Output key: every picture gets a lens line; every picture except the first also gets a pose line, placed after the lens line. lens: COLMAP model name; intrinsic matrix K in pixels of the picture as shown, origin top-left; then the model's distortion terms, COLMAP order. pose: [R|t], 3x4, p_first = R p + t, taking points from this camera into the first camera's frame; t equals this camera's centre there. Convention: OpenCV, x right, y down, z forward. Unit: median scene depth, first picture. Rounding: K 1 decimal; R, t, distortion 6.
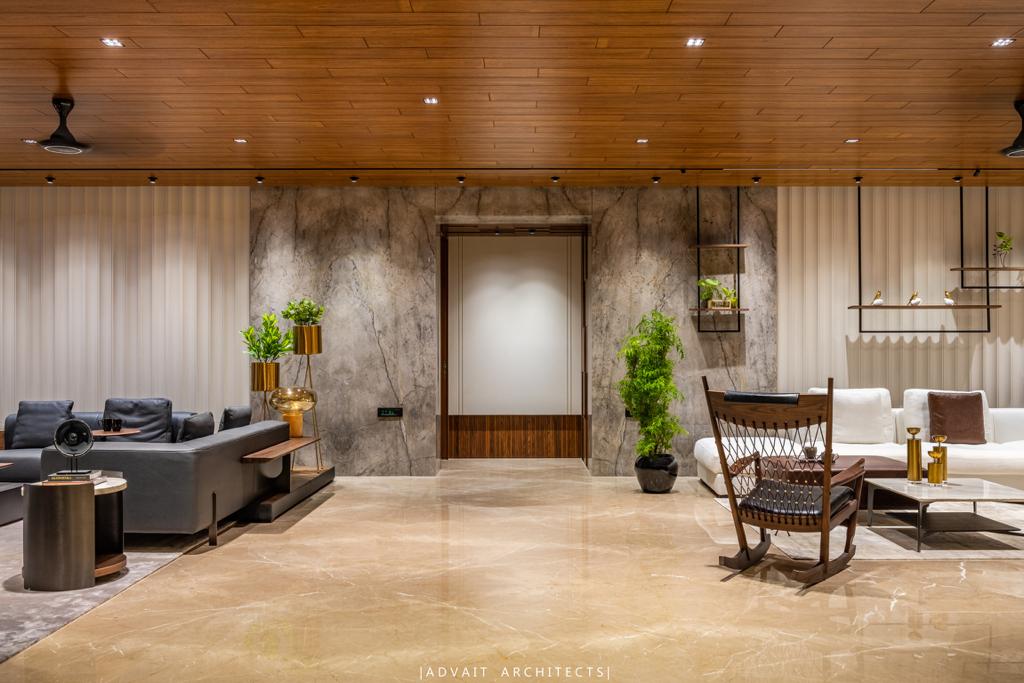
lens RADIAL K [[814.4, 0, 509.4], [0, 814.4, 342.2], [0, 0, 1]] dist [0.006398, -0.002053]
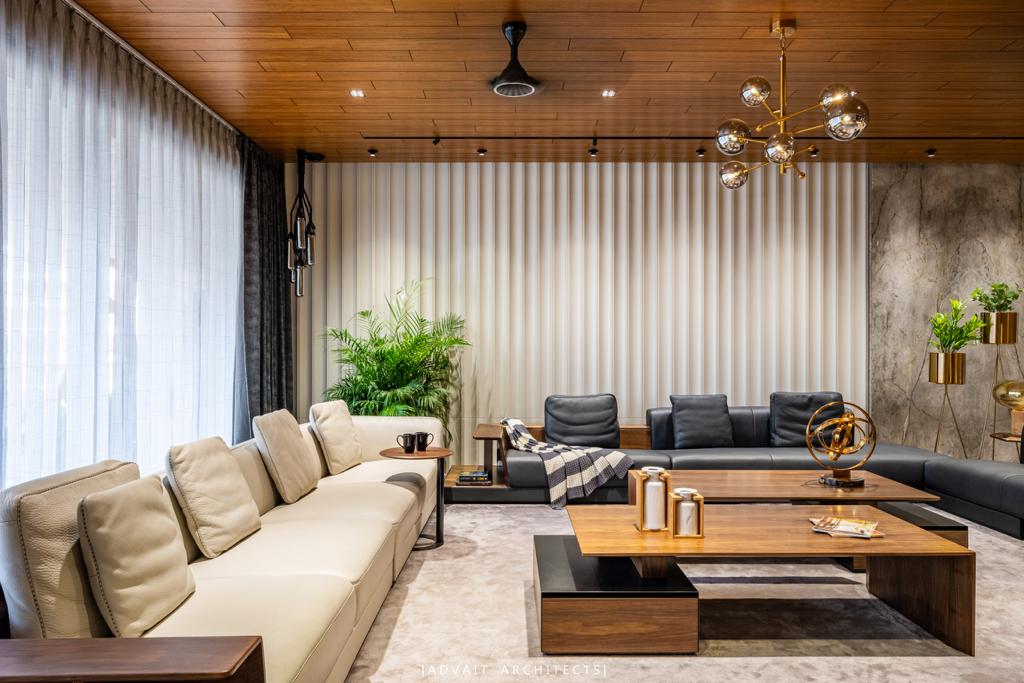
lens RADIAL K [[814.4, 0, 511.8], [0, 814.4, 342.8], [0, 0, 1]] dist [0.006398, -0.002053]
pose [[0.999652, -0.001582, 0.026341, -0.754617], [0.001600, 0.999998, -0.000664, 0.012908], [-0.026340, 0.000706, 0.999653, 0.084276]]
